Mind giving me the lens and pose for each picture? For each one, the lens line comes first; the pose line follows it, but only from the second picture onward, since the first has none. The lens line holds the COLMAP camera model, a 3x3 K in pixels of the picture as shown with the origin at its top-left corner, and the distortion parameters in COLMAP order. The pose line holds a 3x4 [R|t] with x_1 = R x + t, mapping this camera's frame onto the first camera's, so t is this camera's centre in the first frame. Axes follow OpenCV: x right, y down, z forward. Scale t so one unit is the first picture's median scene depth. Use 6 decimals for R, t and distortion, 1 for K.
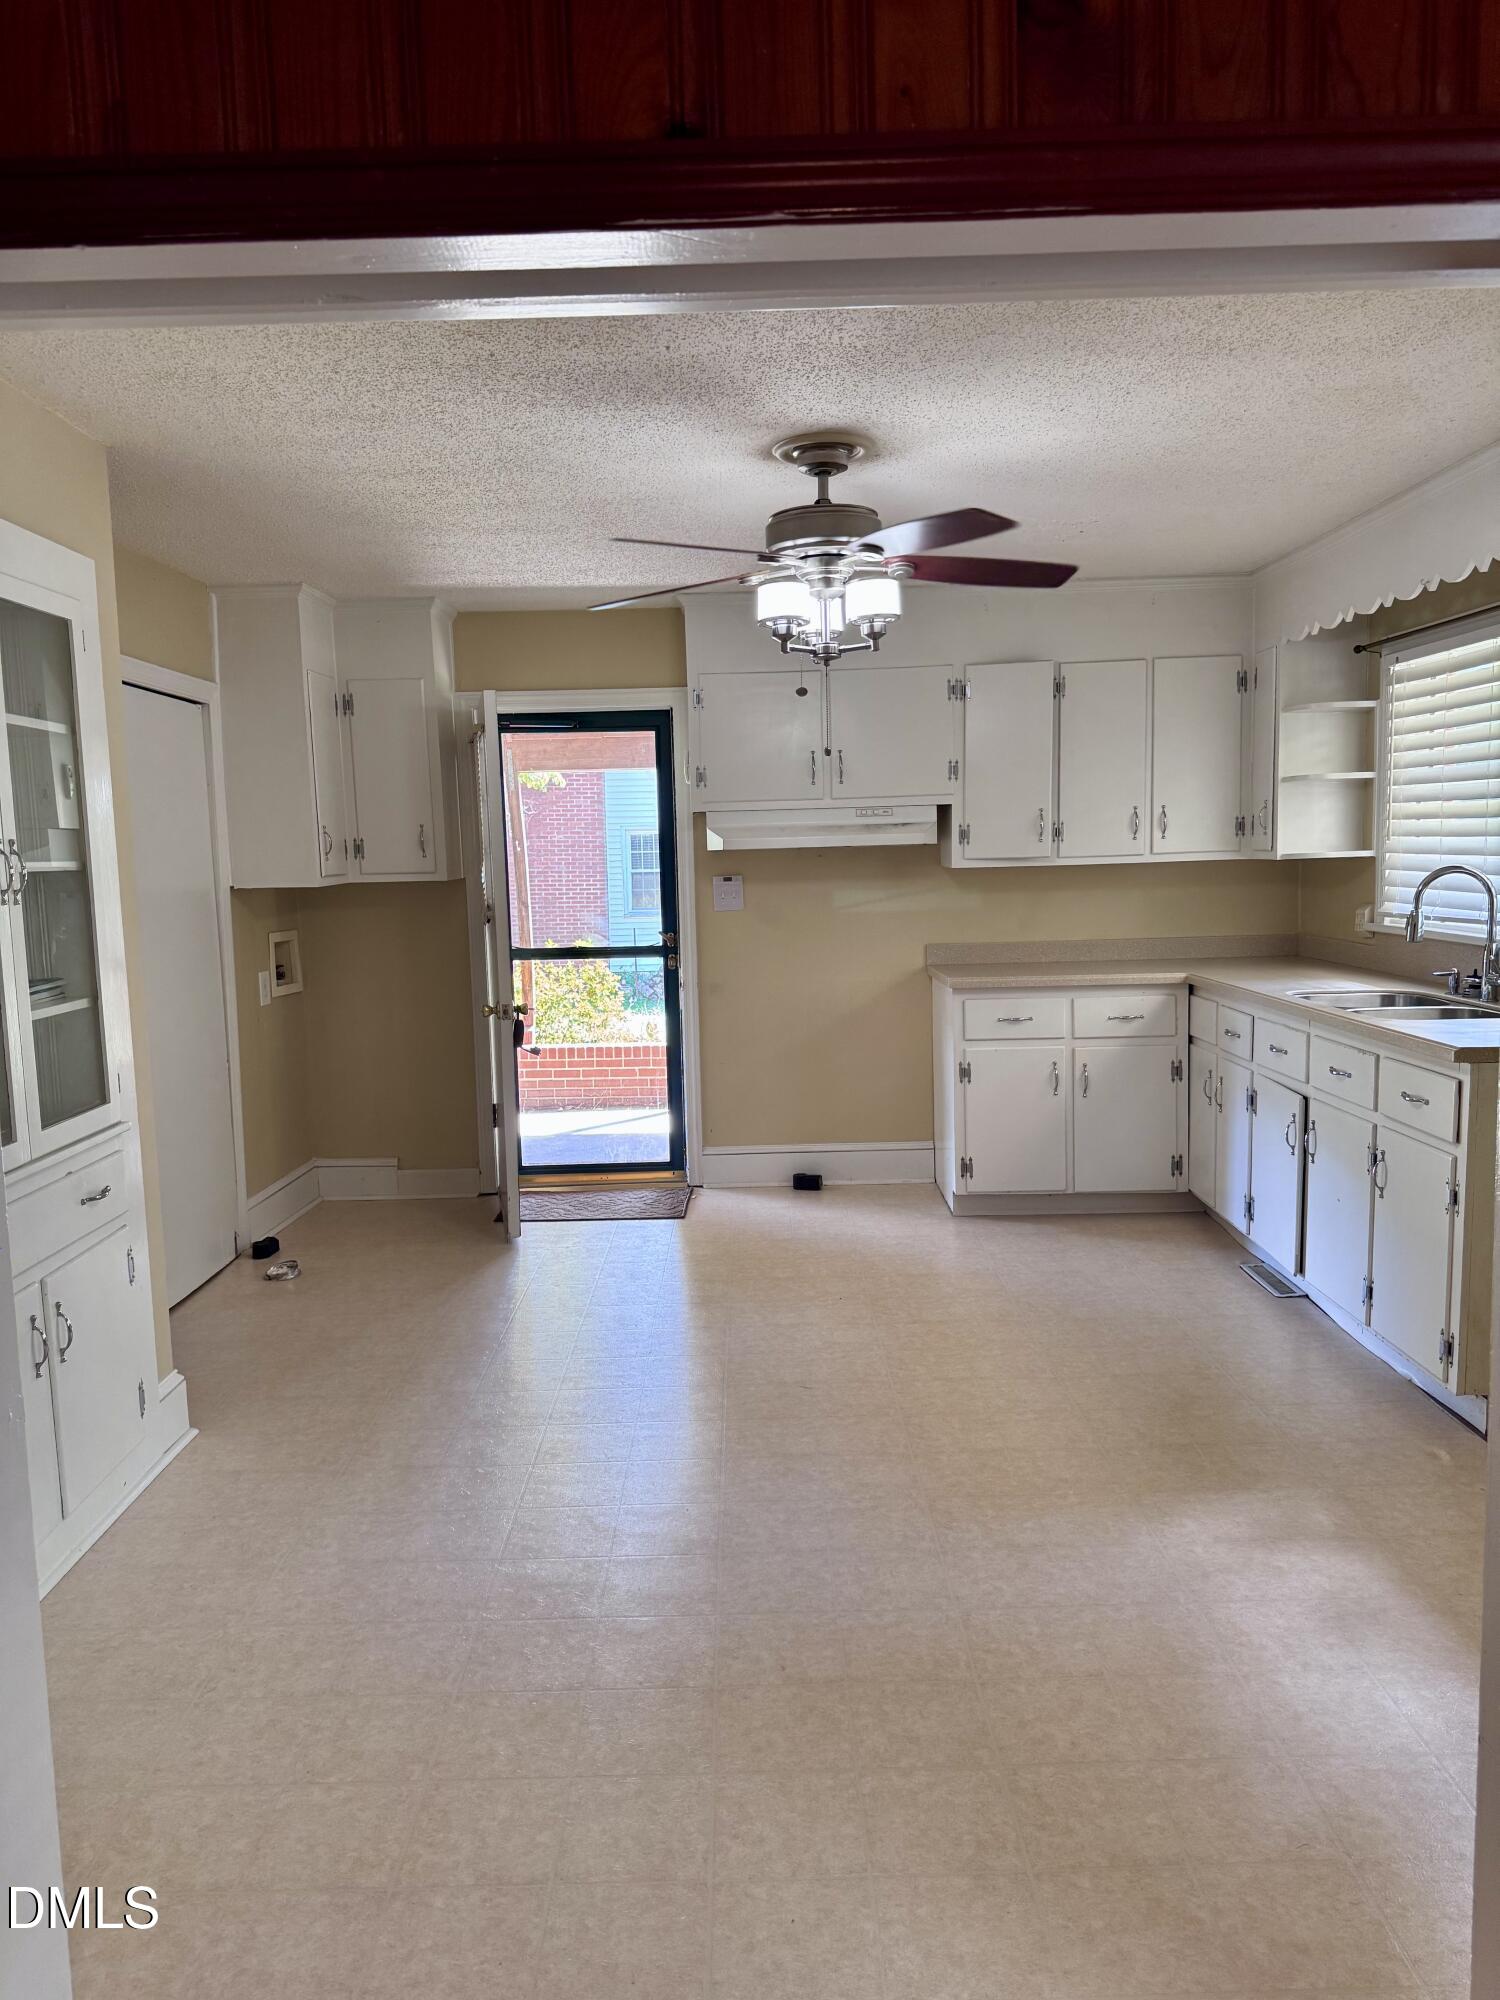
lens RADIAL K [[1414.6, 0, 750.1], [0, 1414.6, 1017.4], [0, 0, 1]] dist [0.076635, -0.086047]
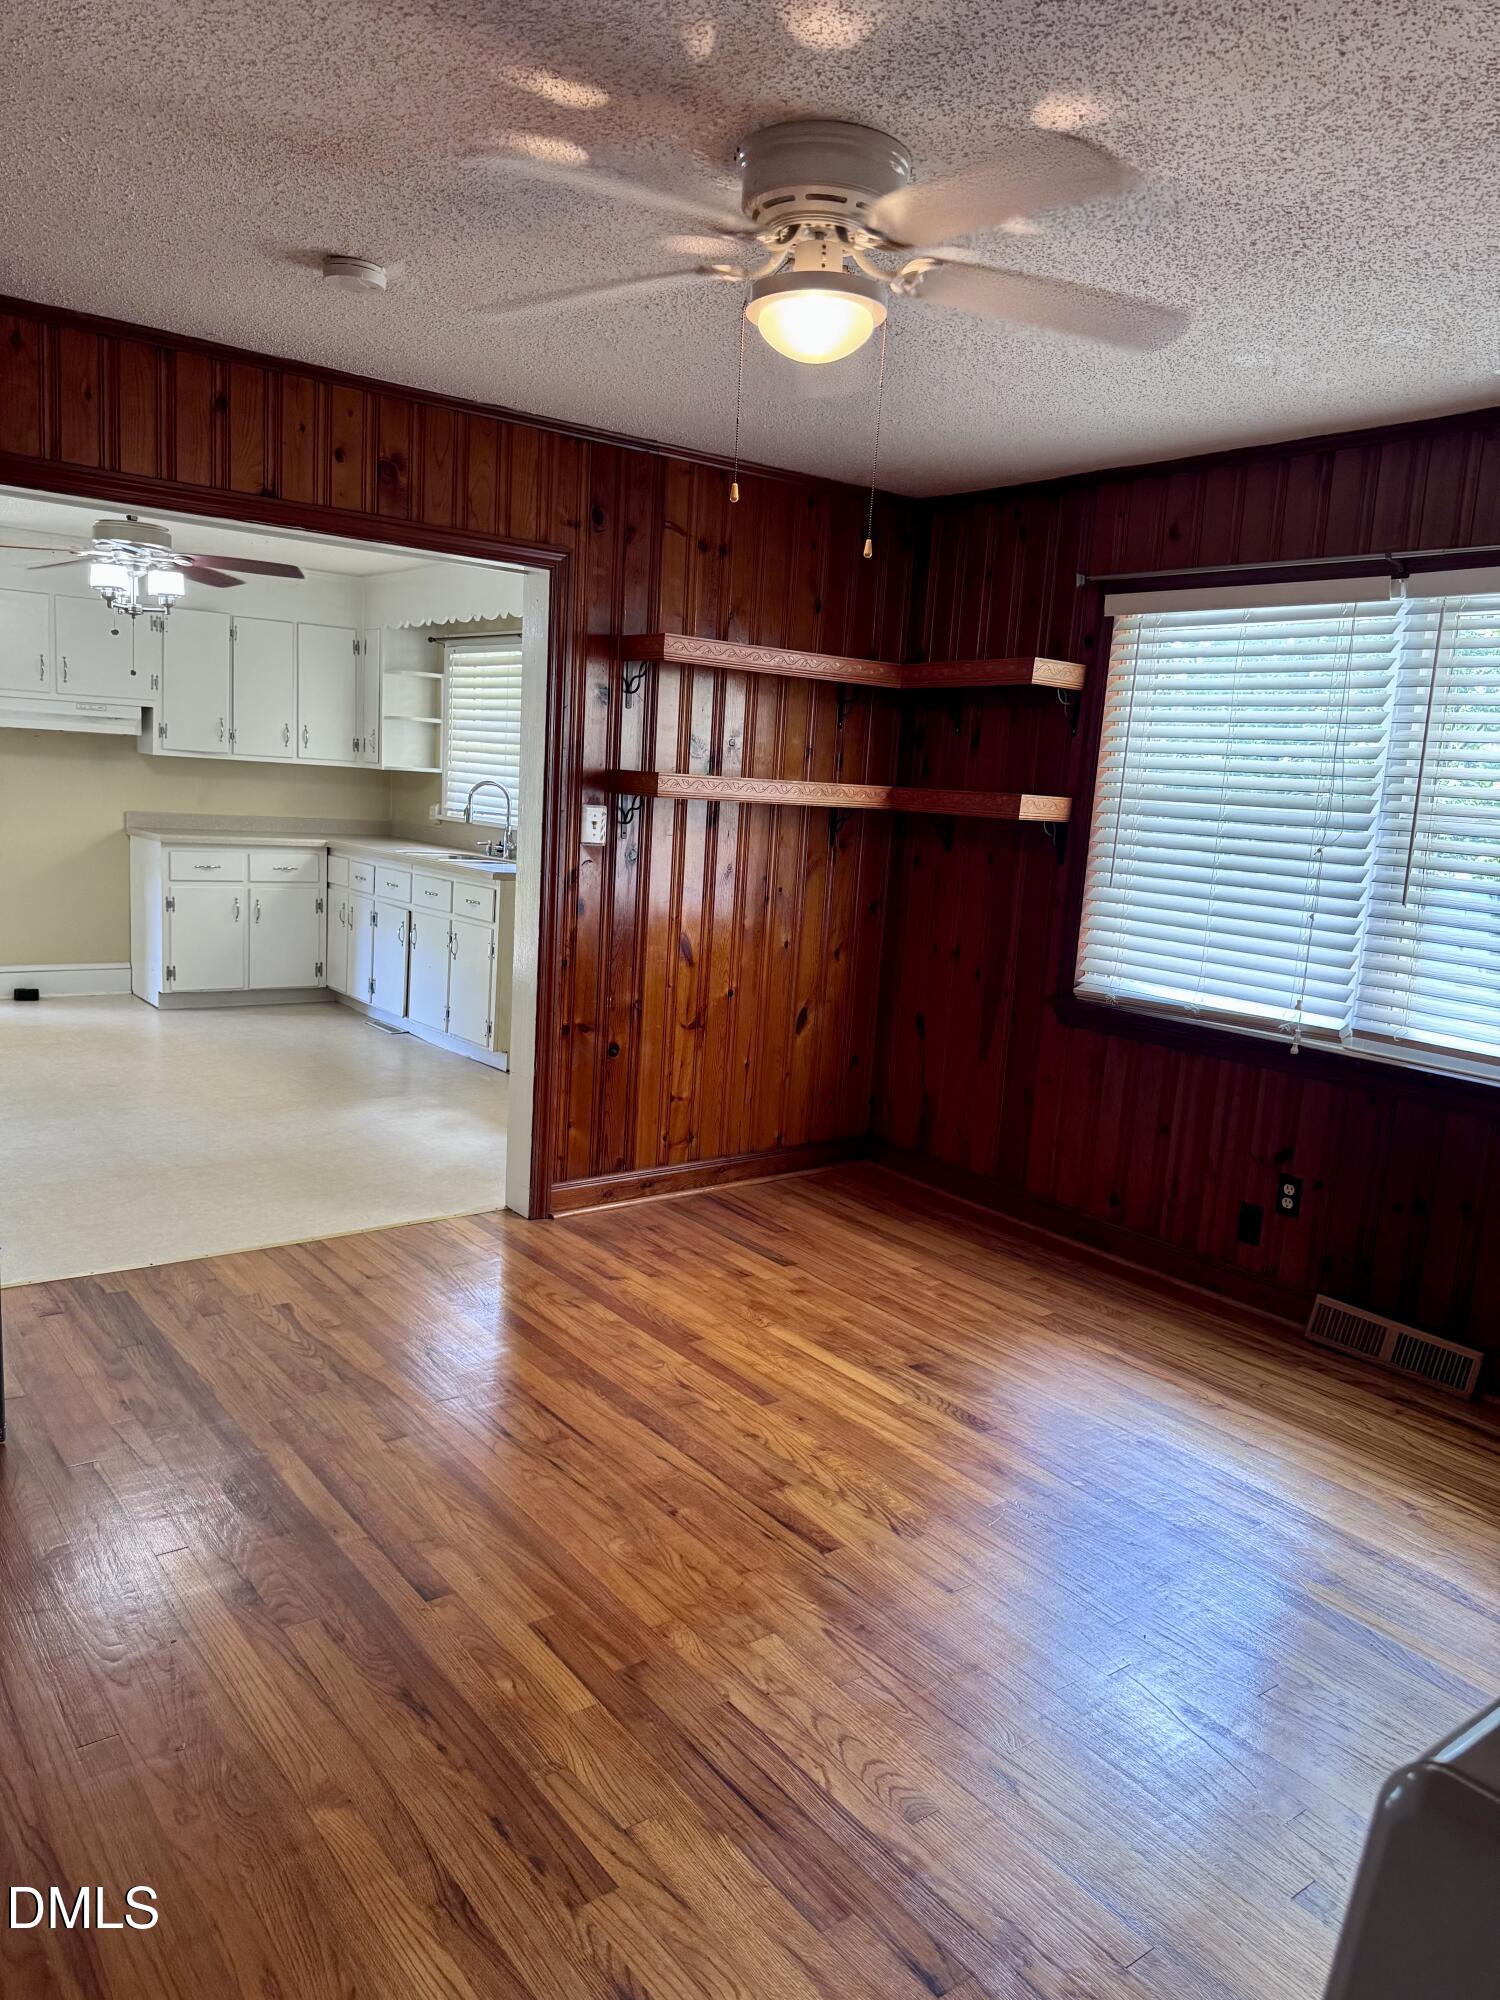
lens RADIAL K [[1414.6, 0, 765.7], [0, 1414.6, 999.6], [0, 0, 1]] dist [0.076635, -0.086047]
pose [[0.787463, -0.019774, 0.616044, -0.259589], [-0.008713, 0.999028, 0.043205, 0.068449], [-0.616300, -0.039390, 0.786526, -0.478765]]
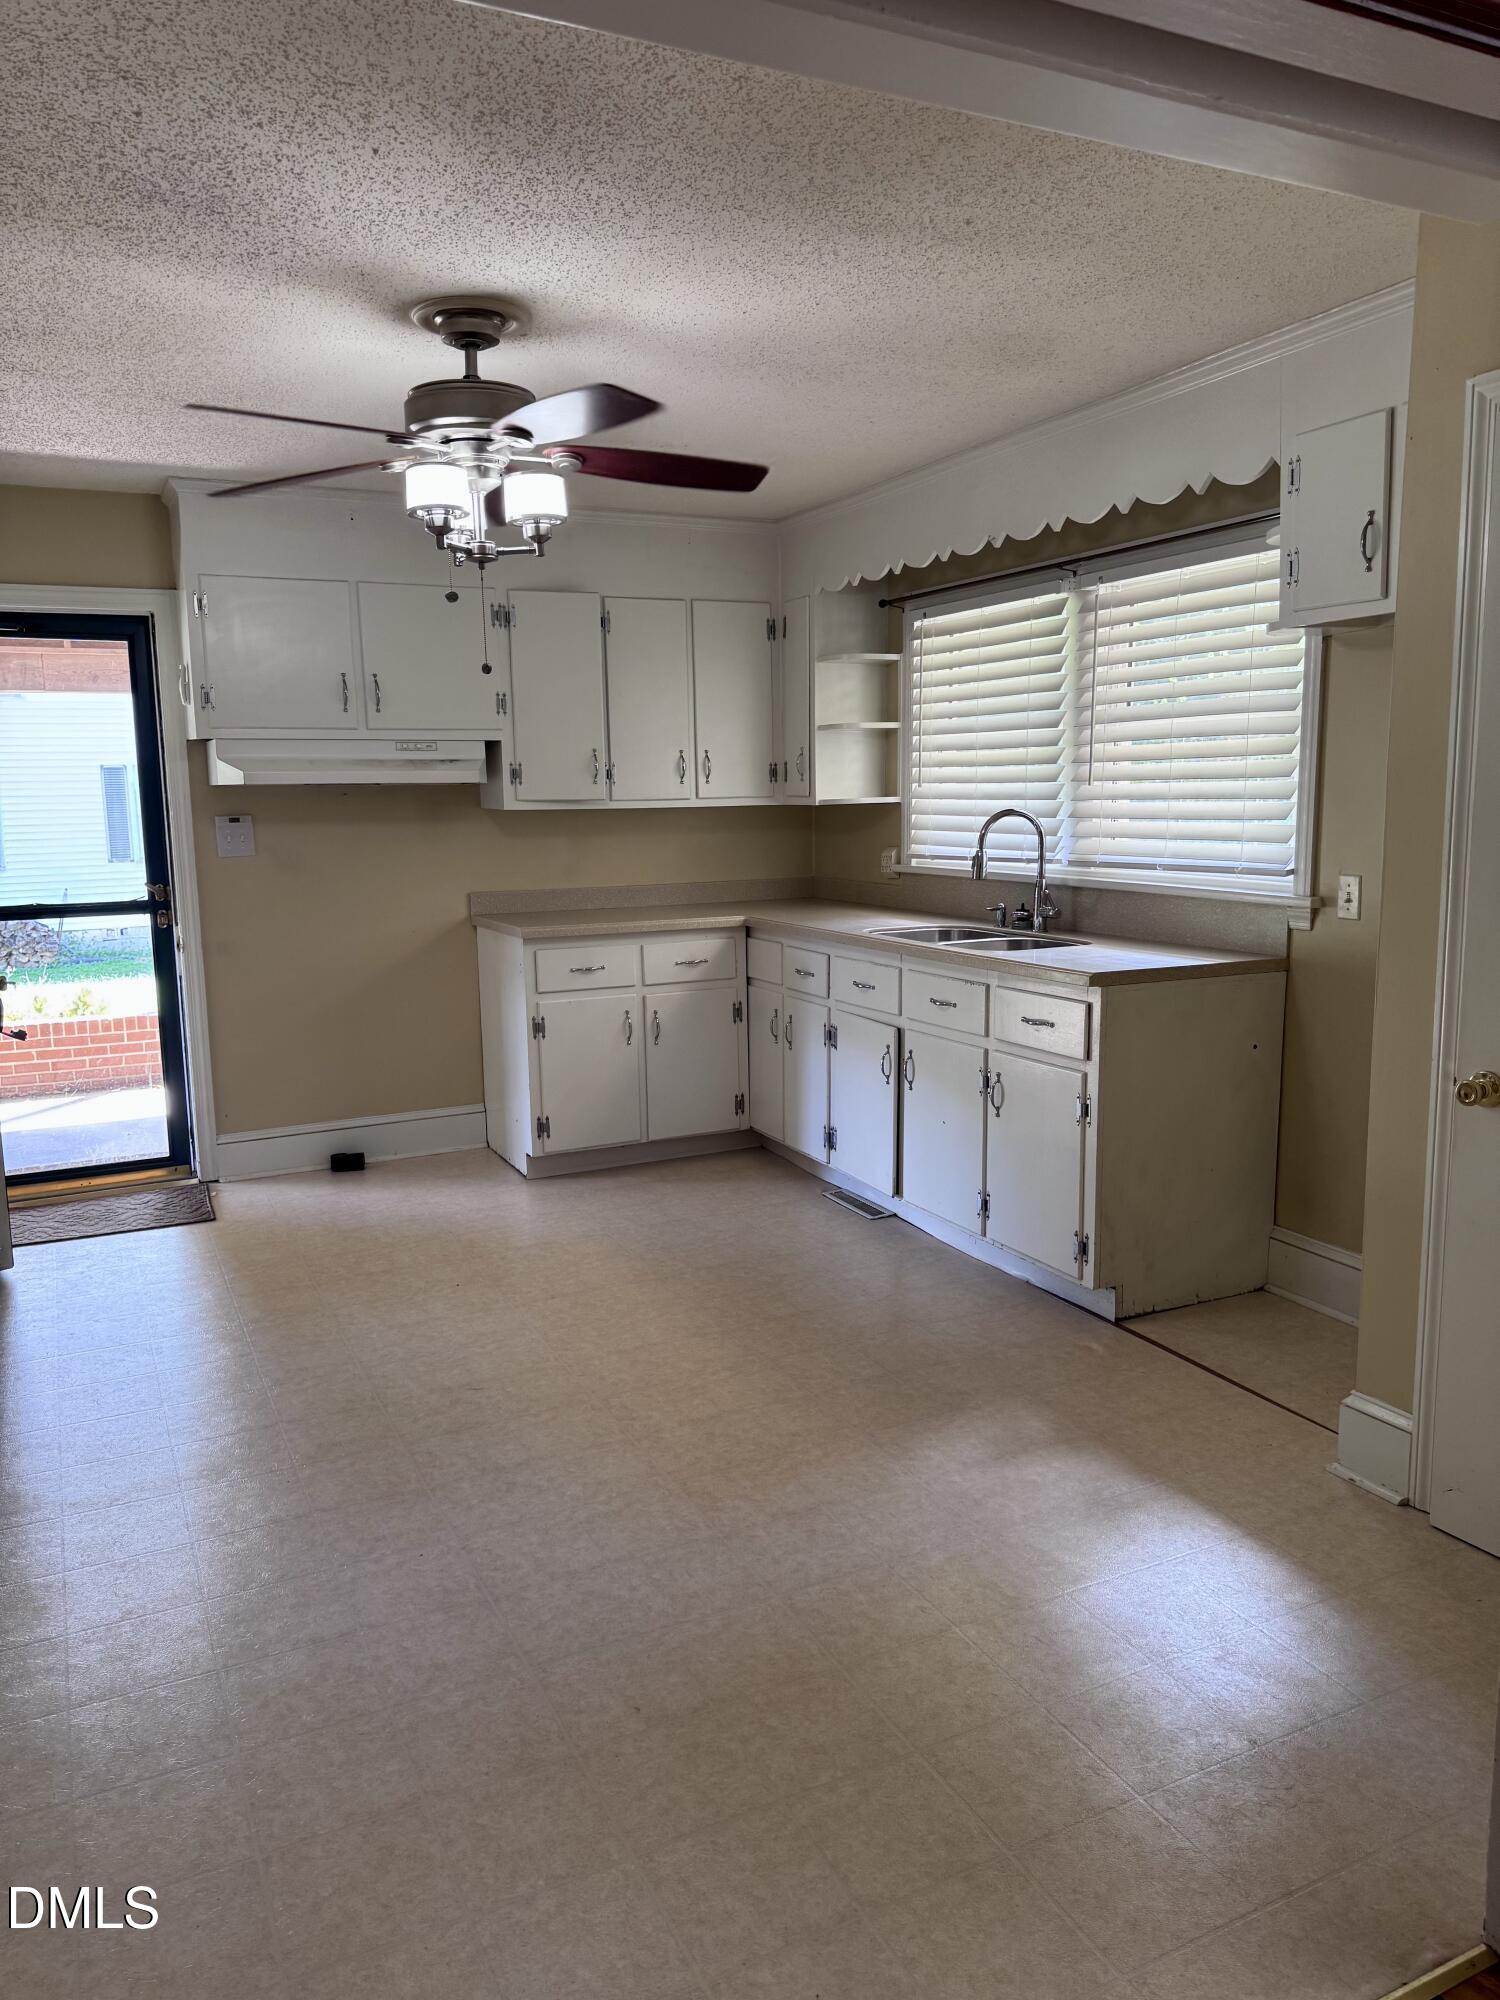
lens RADIAL K [[1414.6, 0, 761.9], [0, 1414.6, 1012.6], [0, 0, 1]] dist [0.076635, -0.086047]
pose [[0.897078, -0.058236, 0.438017, -0.129320], [0.045531, 0.998183, 0.039462, -0.001529], [-0.439520, -0.015457, 0.898100, 0.089295]]
